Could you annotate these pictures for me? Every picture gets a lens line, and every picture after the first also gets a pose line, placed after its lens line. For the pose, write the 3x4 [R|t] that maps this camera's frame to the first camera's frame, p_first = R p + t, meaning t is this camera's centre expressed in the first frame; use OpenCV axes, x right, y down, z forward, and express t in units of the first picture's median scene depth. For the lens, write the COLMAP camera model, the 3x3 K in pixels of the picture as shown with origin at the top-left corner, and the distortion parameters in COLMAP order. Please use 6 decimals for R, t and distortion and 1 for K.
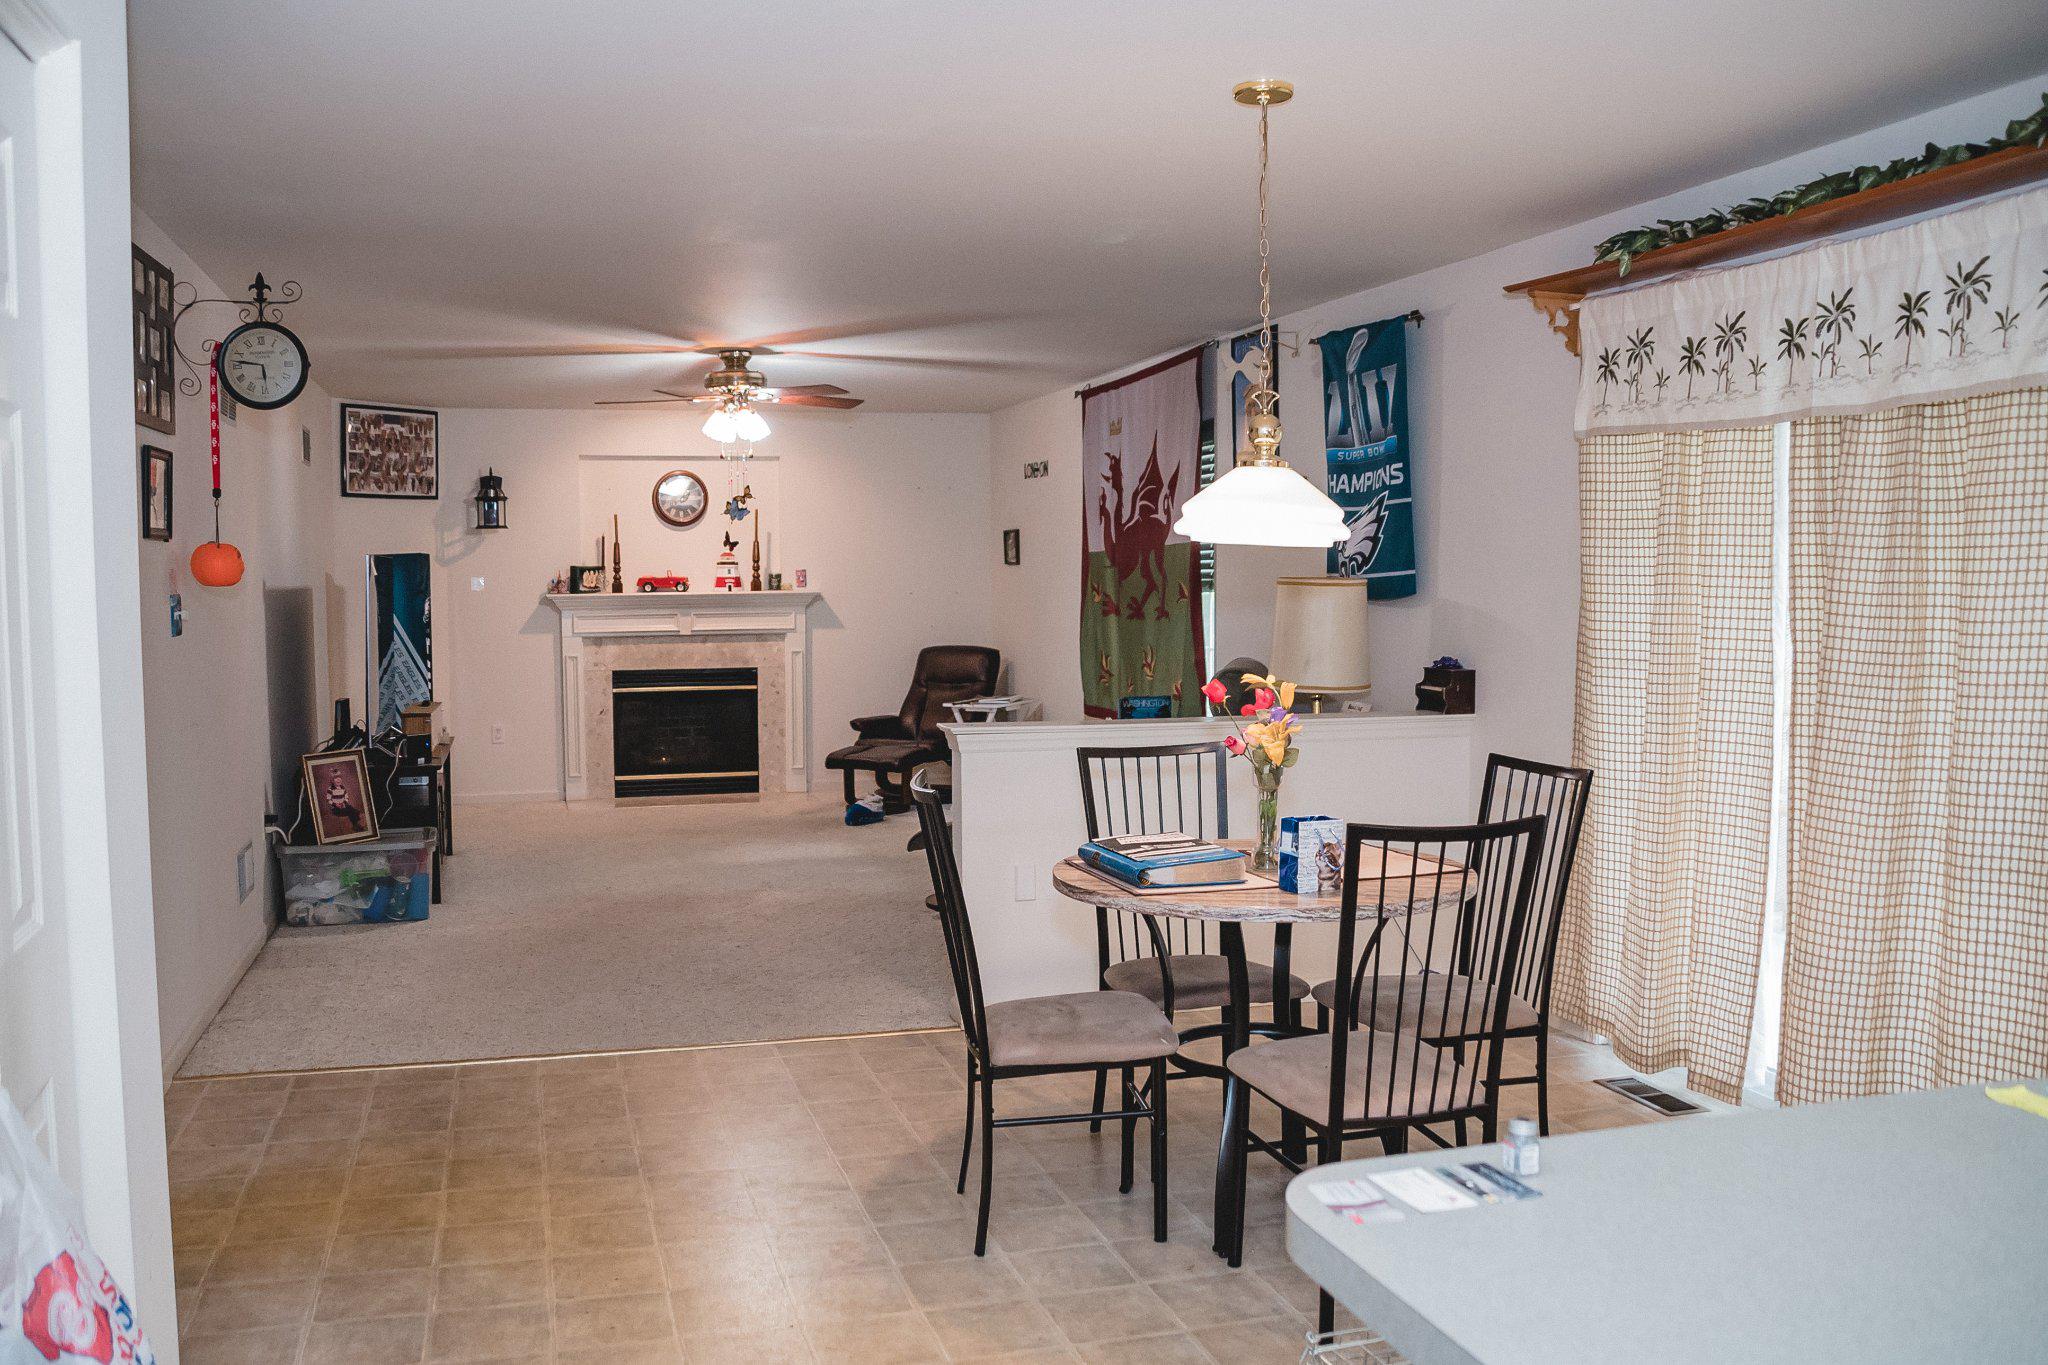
lens RADIAL K [[1763.0, 0, 1024.0], [0, 1763.0, 682.5], [0, 0, 1]] dist [-0.165674, 0.005069]
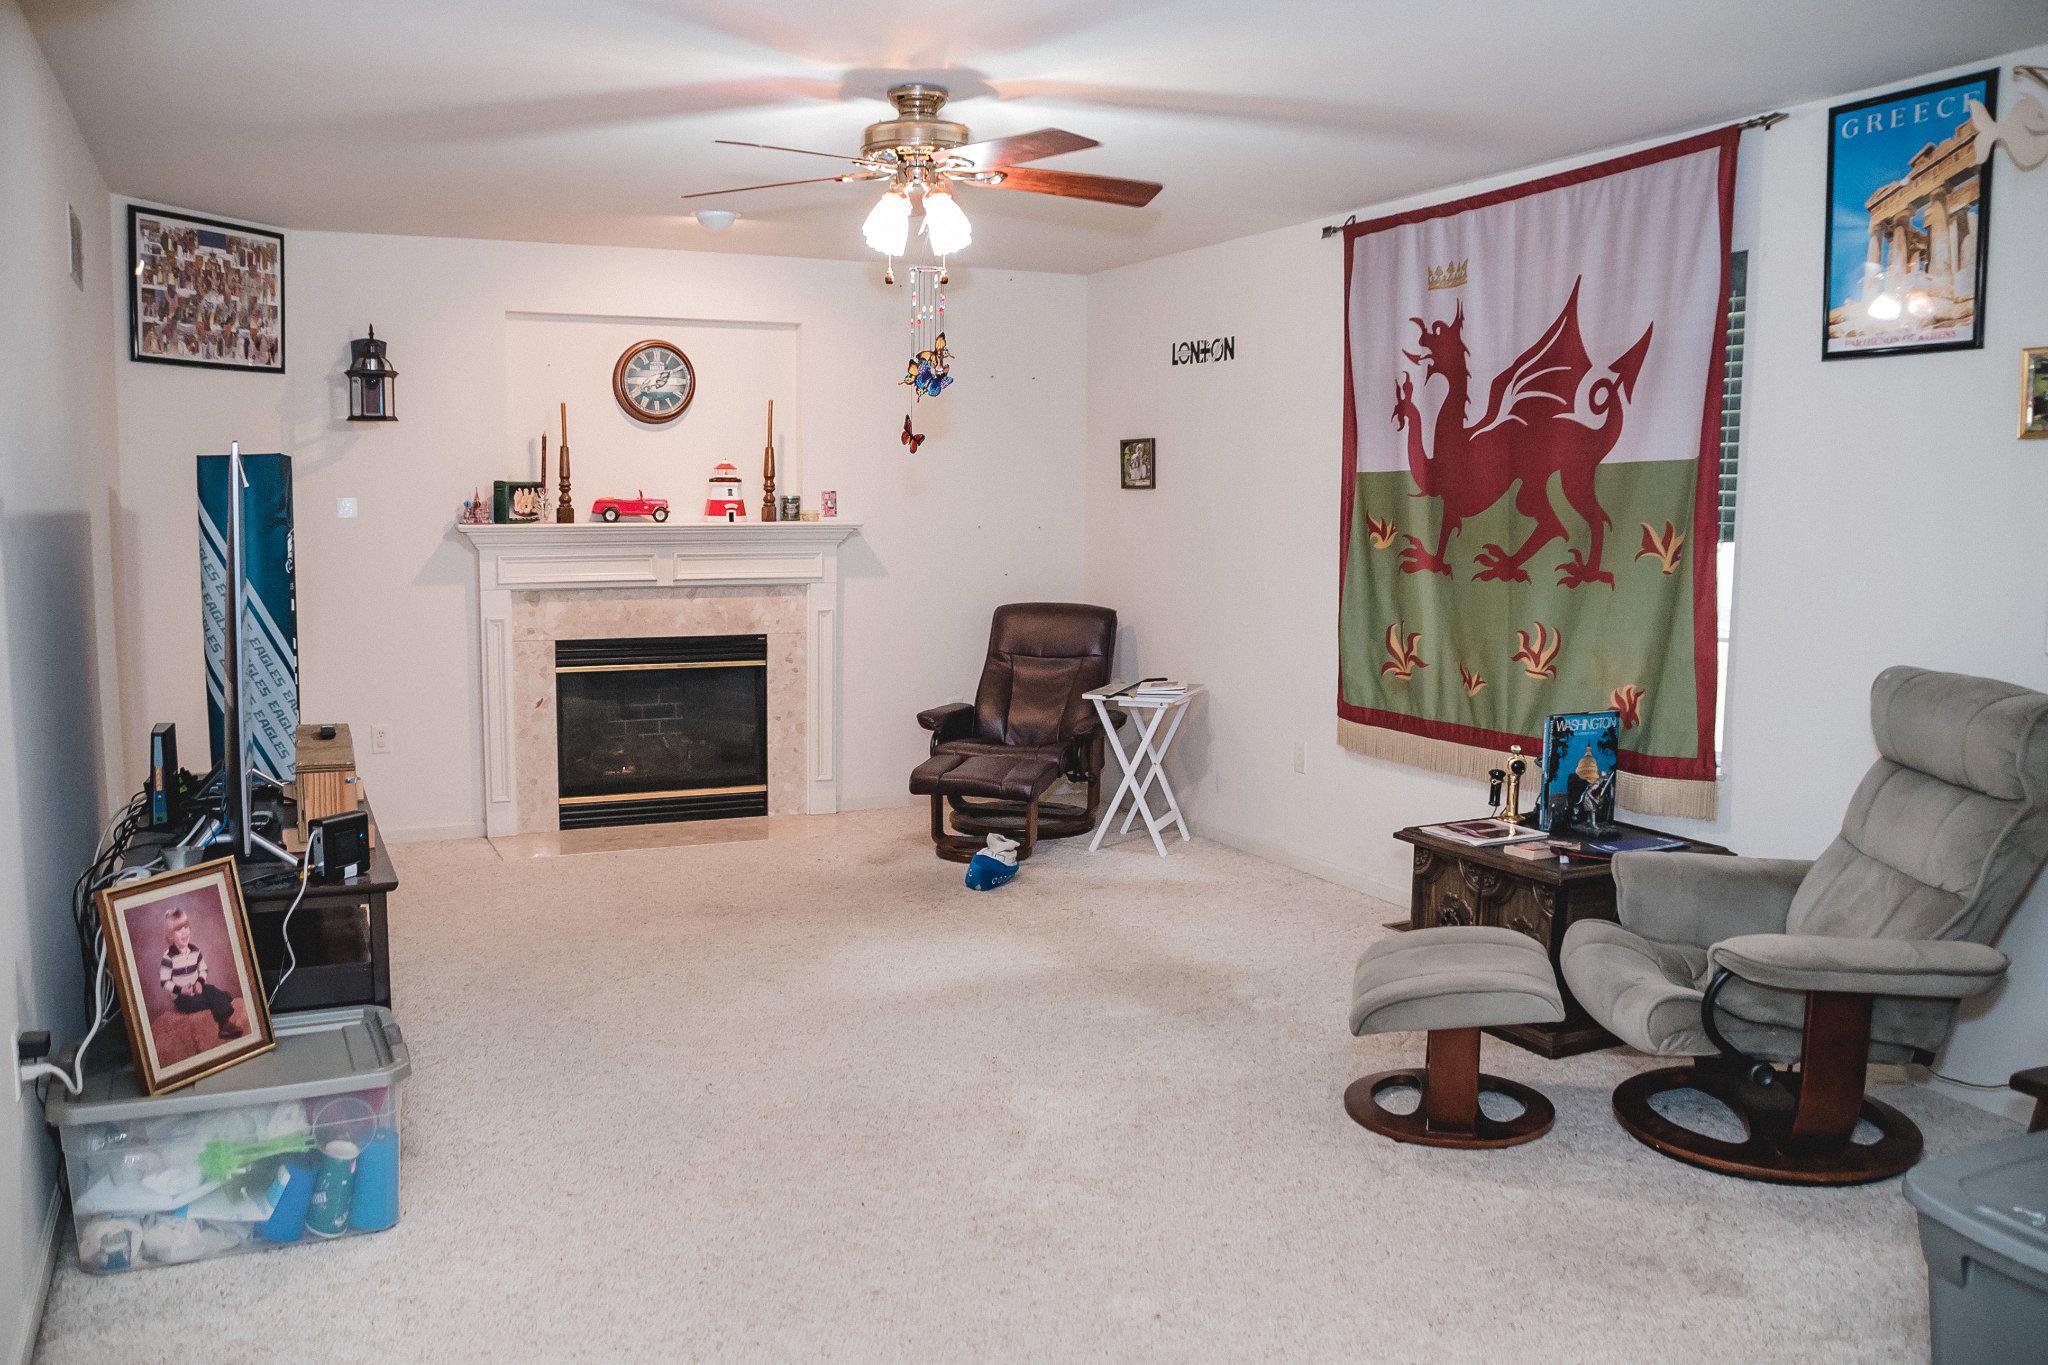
lens RADIAL K [[1647.6, 0, 989.1], [0, 1647.6, 692.1], [0, 0, 1]] dist [-0.168401, 0.097844]
pose [[0.989063, -0.002810, 0.147468, -0.167289], [-0.005149, 0.998551, 0.053565, -0.021523], [-0.147405, -0.053739, 0.987615, 0.372175]]
